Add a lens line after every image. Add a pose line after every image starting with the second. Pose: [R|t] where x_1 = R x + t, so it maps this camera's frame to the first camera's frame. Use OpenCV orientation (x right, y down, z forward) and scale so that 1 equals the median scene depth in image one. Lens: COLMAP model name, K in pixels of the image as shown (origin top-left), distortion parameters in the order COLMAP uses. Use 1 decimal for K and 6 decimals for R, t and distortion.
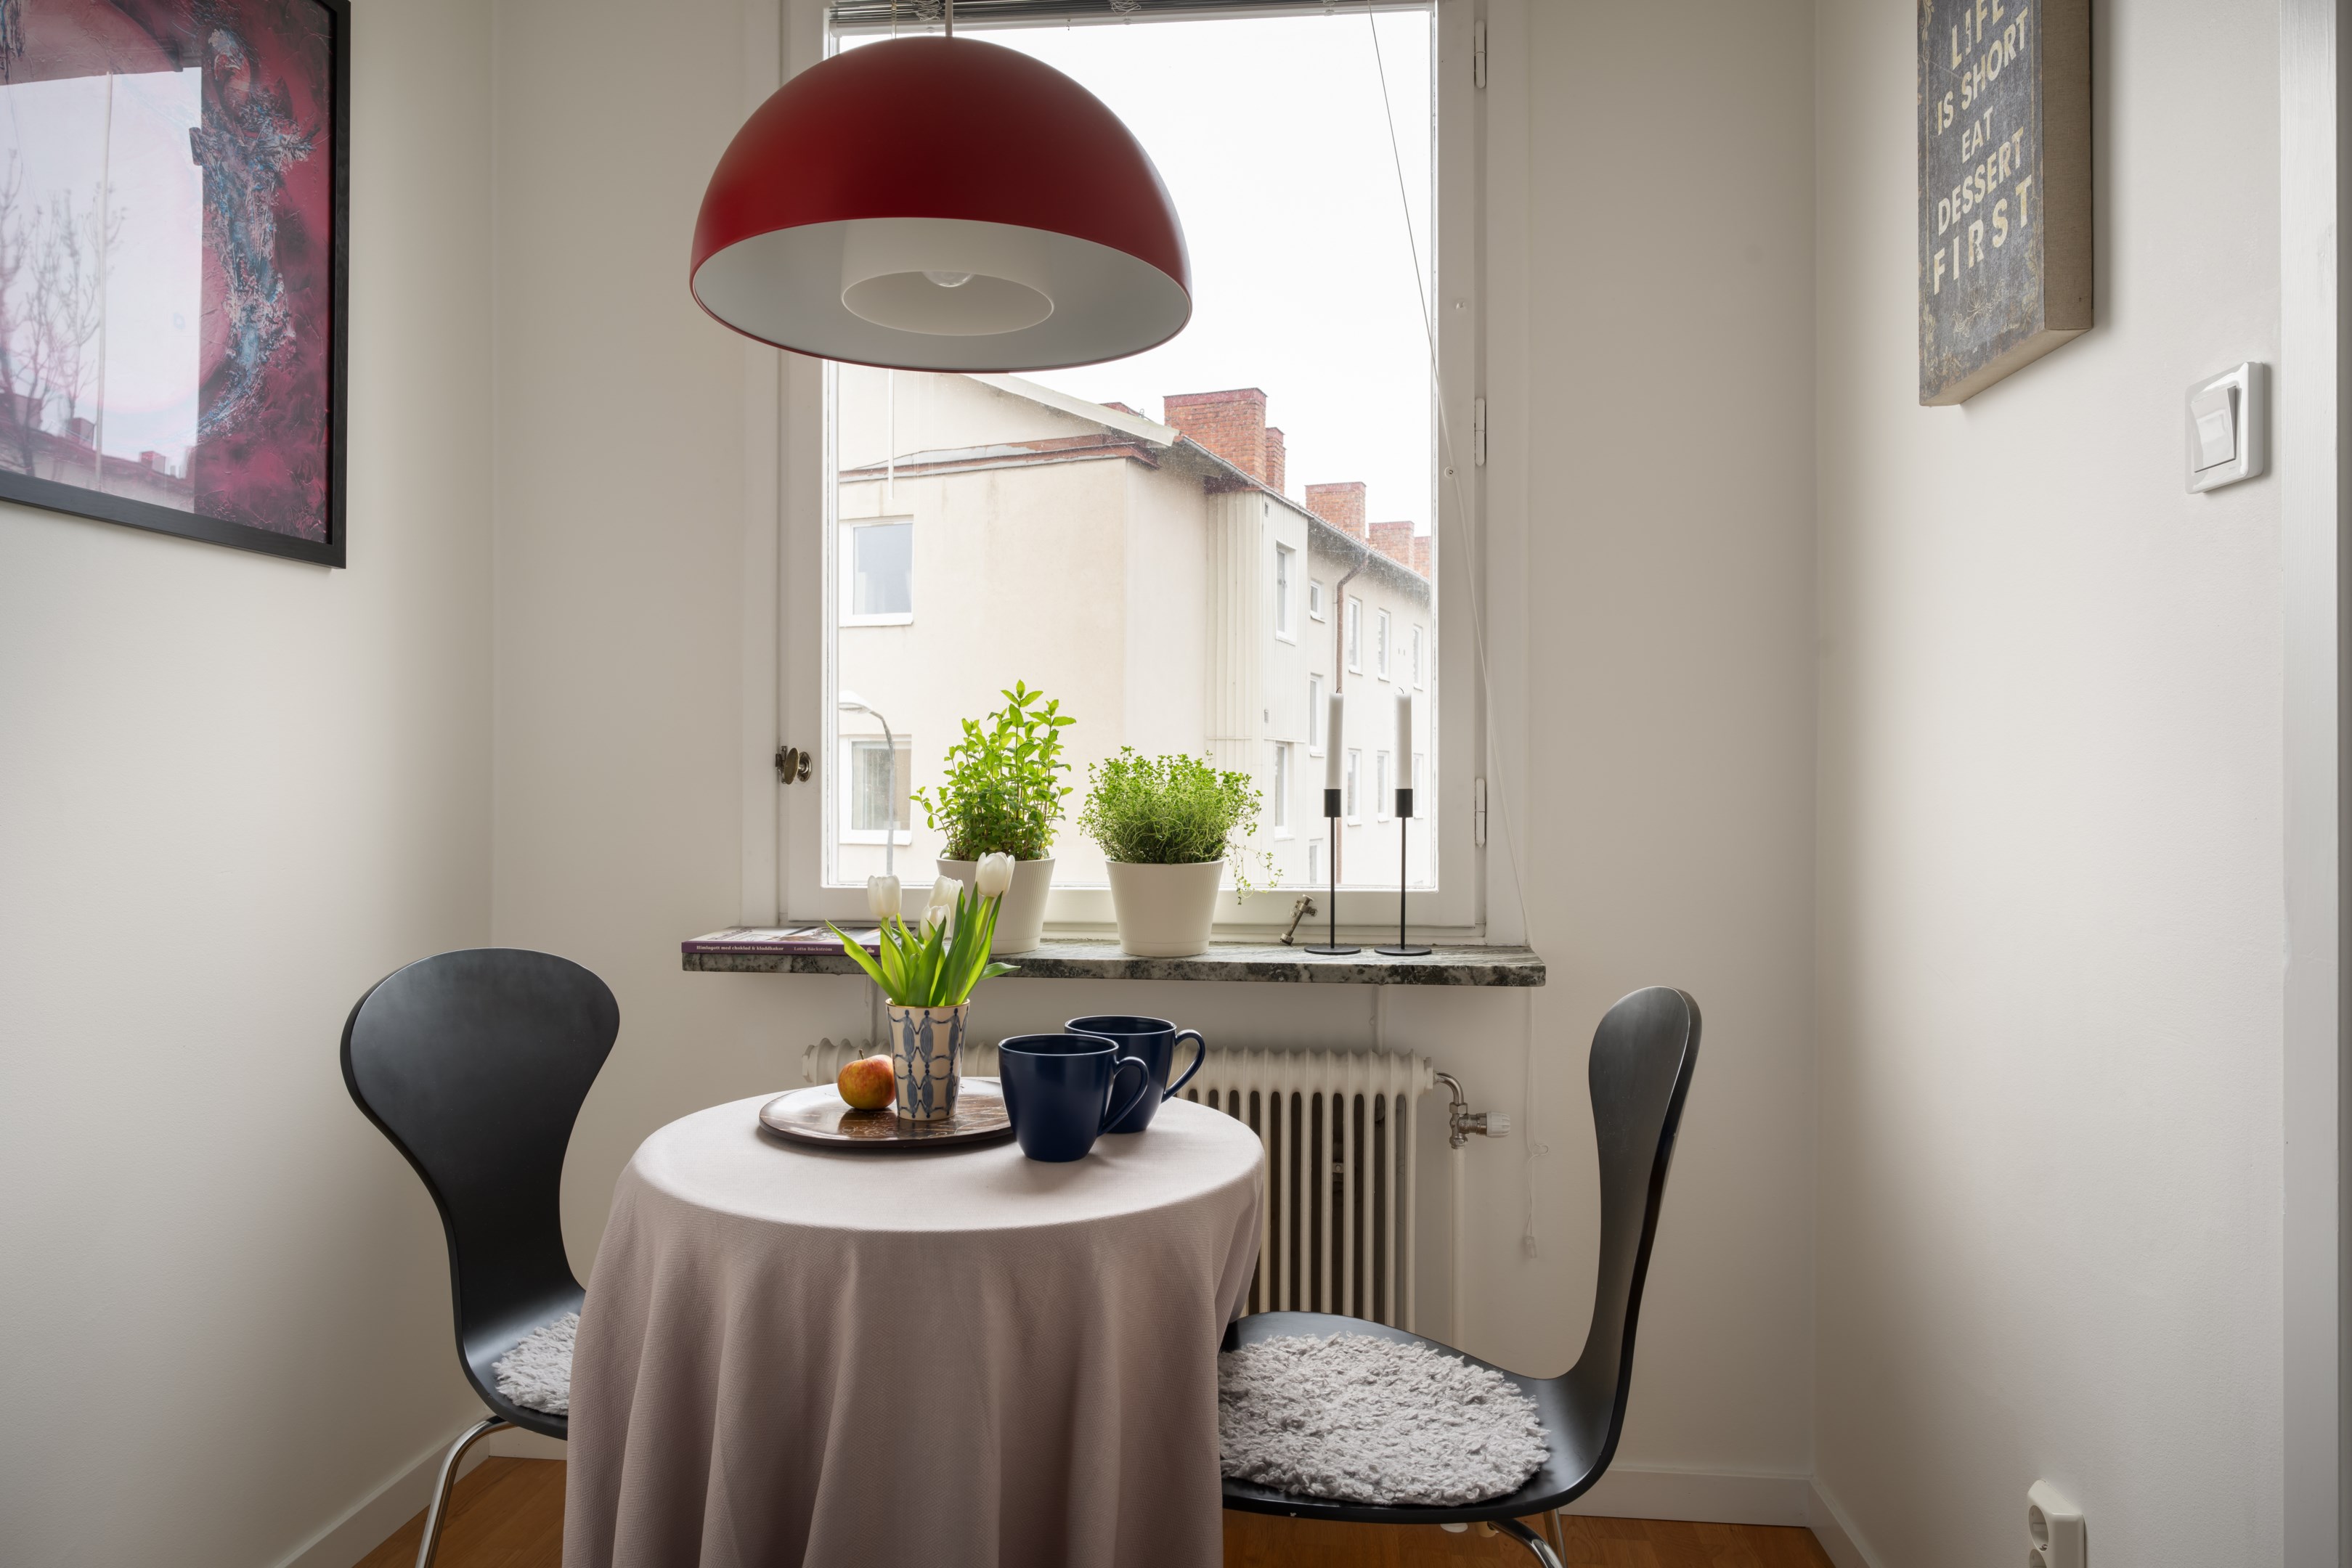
lens RADIAL K [[1527.4, 0, 1177.0], [0, 1527.4, 775.5], [0, 0, 1]] dist [-0.002923, -0.000045]
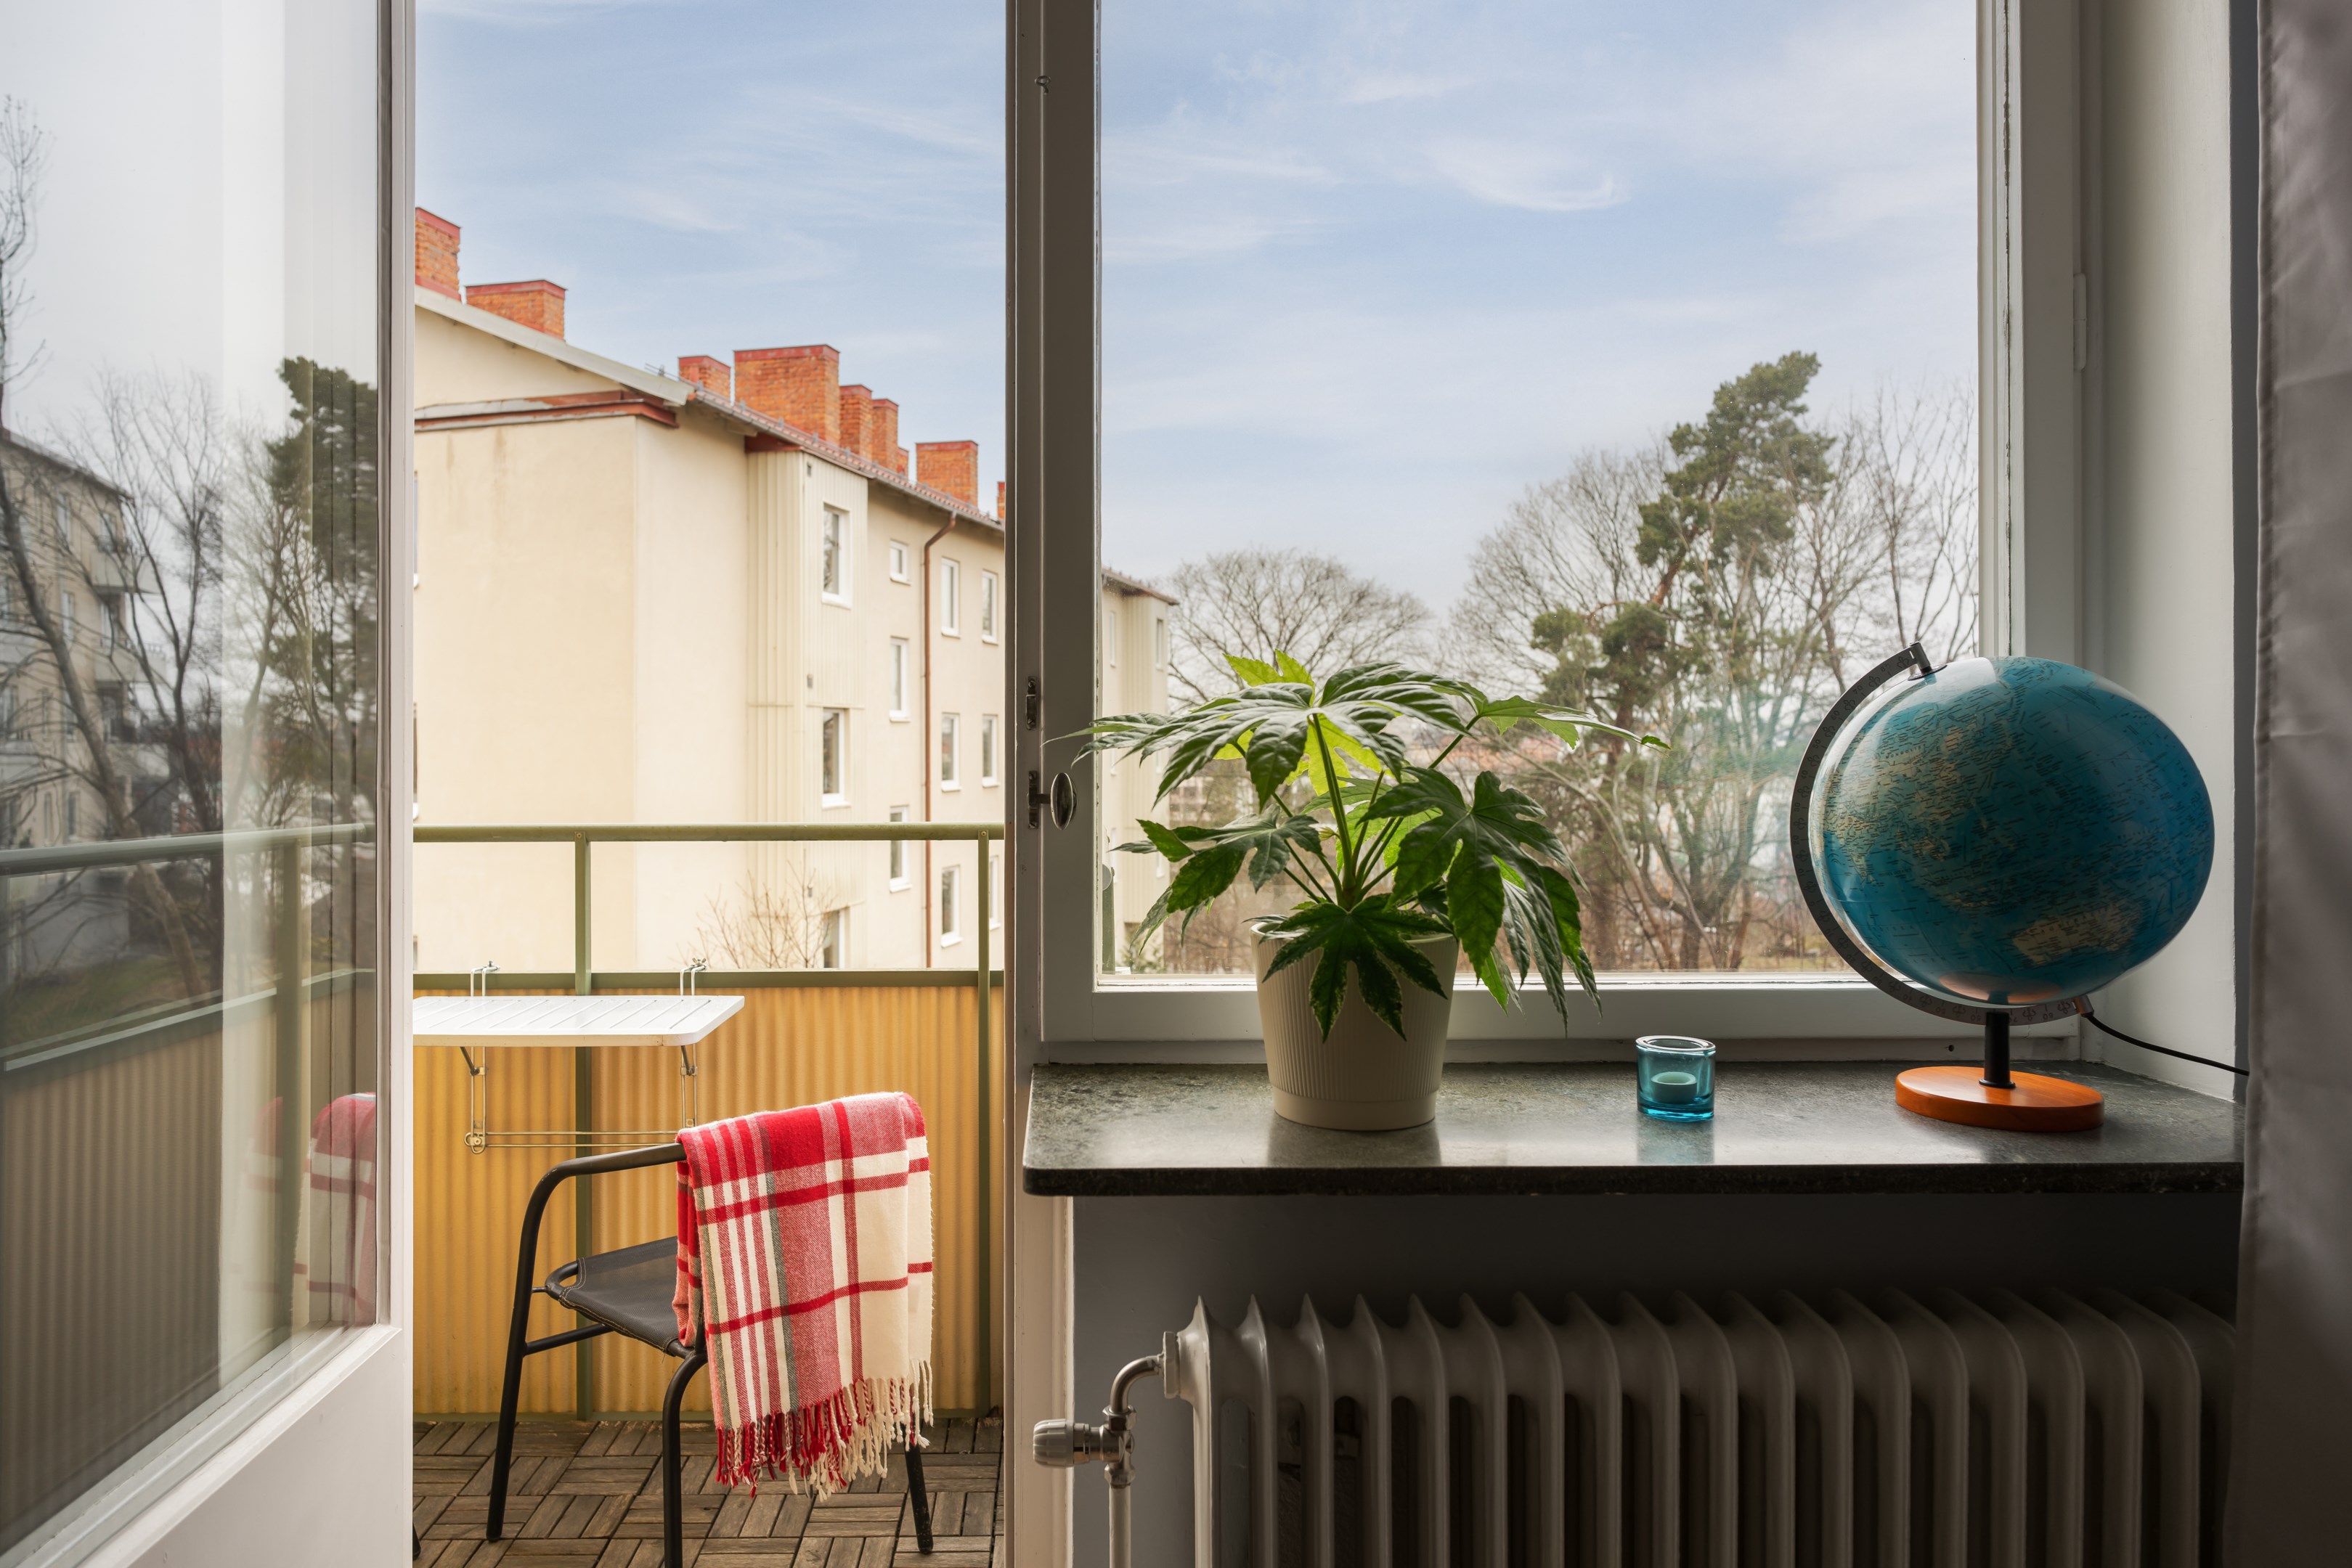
lens RADIAL K [[1569.2, 0, 1077.8], [0, 1569.2, 734.4], [0, 0, 1]] dist [-0.002289, 0.002548]
pose [[0.993752, -0.006979, 0.111395, 1.229330], [0.007111, 0.999974, -0.000790, -0.034365], [-0.111387, 0.001578, 0.993776, -0.146065]]
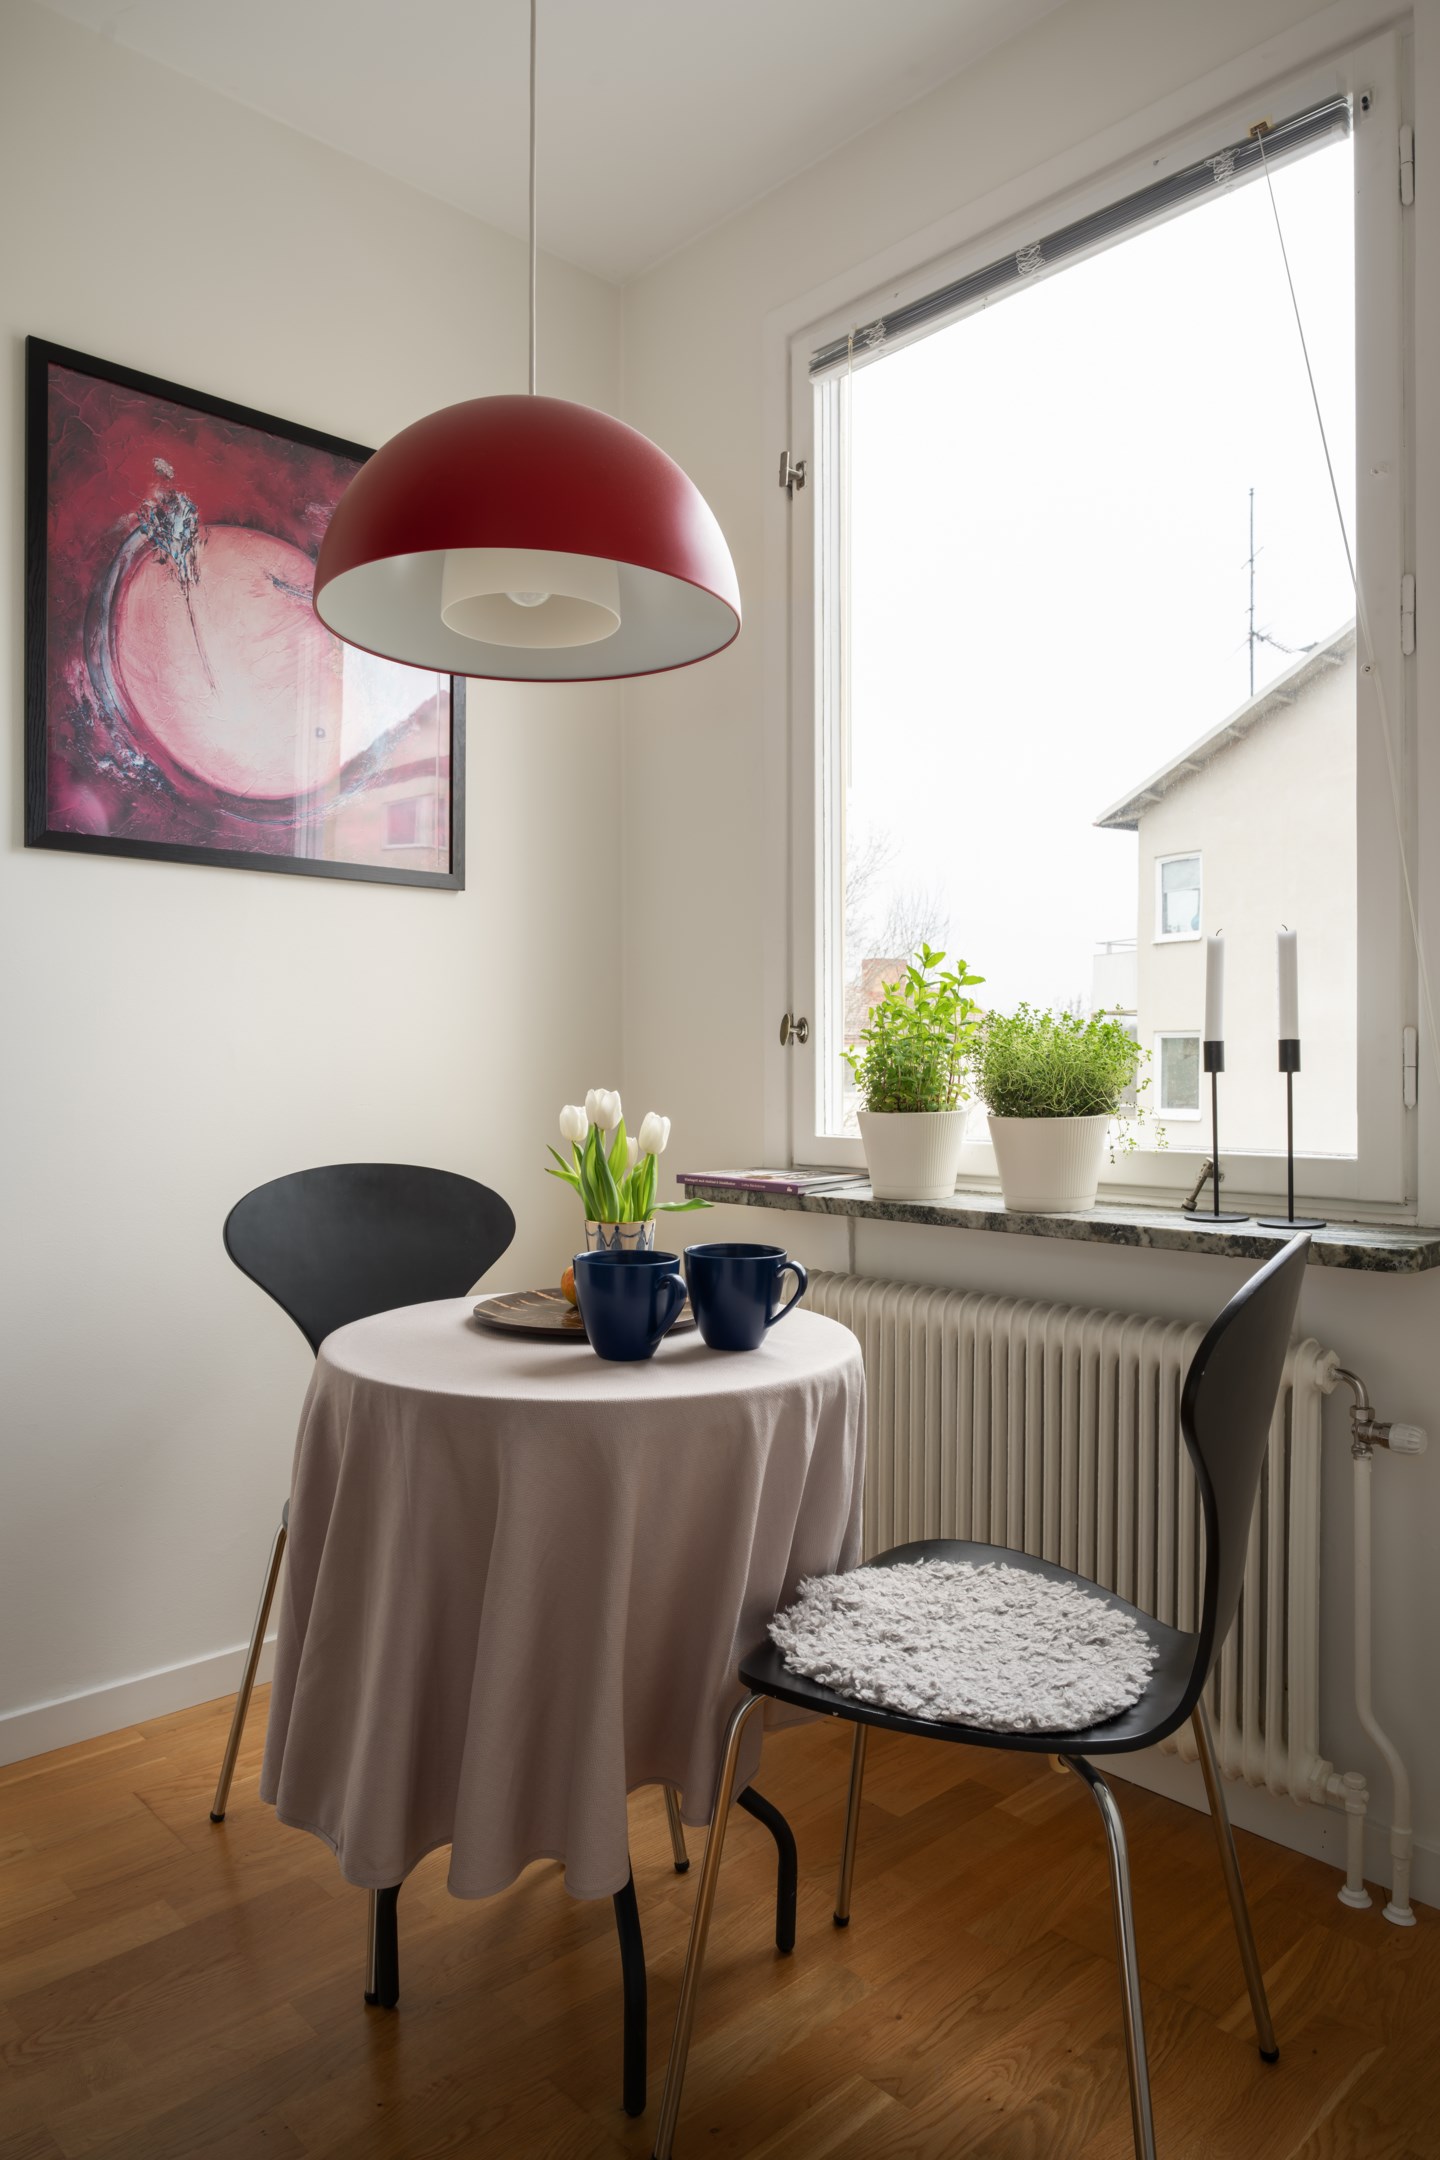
lens RADIAL K [[1406.6, 0, 712.4], [0, 1406.6, 1062.8], [0, 0, 1]] dist [0.000068, 0.000594]
pose [[0.754817, -0.004560, -0.655920, 0.425753], [0.001411, 0.999985, -0.005329, 0.025508], [0.655934, 0.003097, 0.754812, 0.166666]]
